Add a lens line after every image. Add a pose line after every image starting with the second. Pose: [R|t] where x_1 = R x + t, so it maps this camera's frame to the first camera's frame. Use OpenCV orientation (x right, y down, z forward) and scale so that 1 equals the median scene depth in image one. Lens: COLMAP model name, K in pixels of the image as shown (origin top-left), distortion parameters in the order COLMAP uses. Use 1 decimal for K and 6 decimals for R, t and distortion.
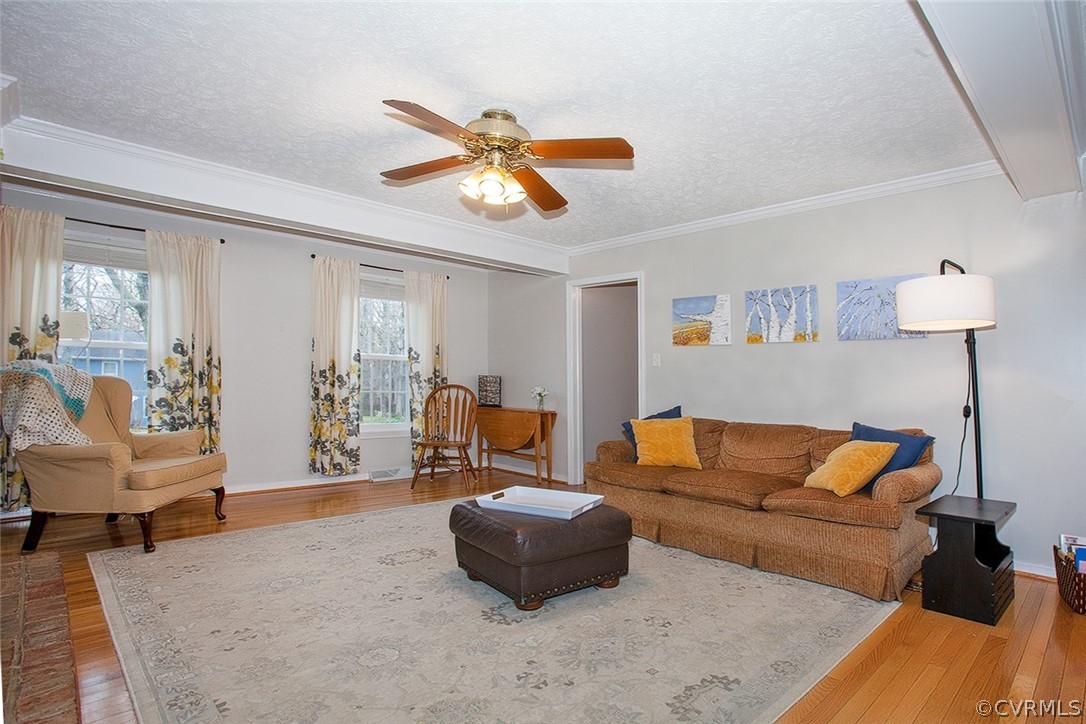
lens RADIAL K [[508.7, 0, 543.0], [0, 508.7, 362.0], [0, 0, 1]] dist [-0.054945, 0.000199]
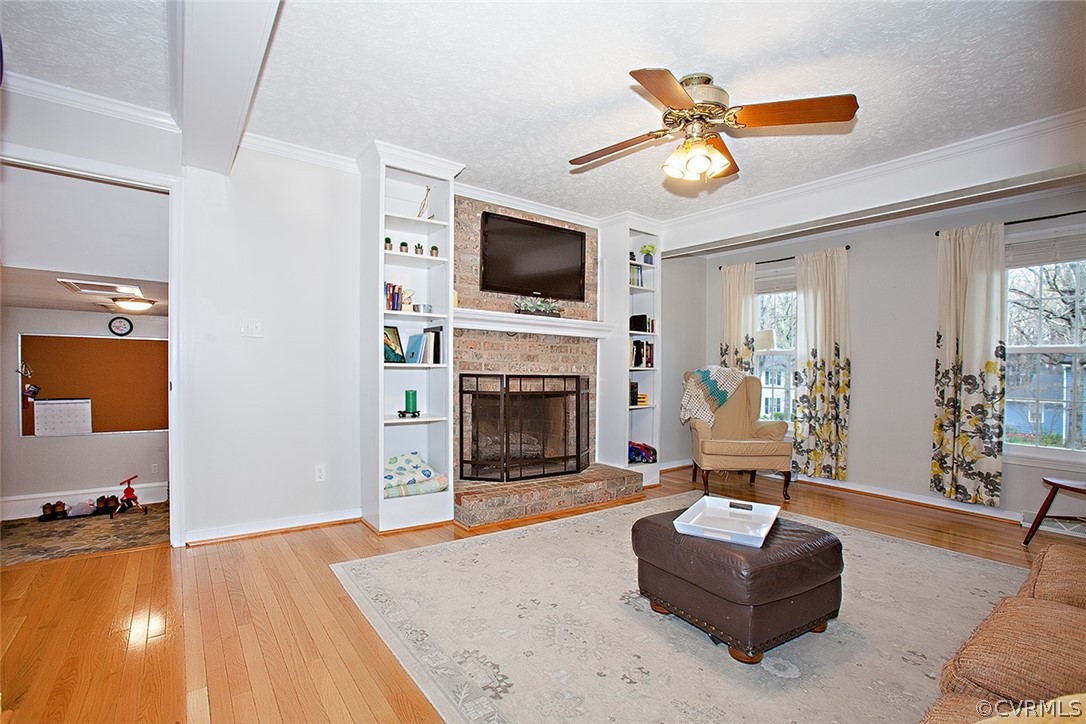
lens RADIAL K [[516.3, 0, 540.0], [0, 516.3, 376.9], [0, 0, 1]] dist [0.000680, 0.000305]
pose [[-0.062378, -0.001579, -0.998051, 0.448797], [0.015218, 0.999881, -0.002533, 0.020040], [0.997937, -0.015347, -0.062346, 0.386590]]
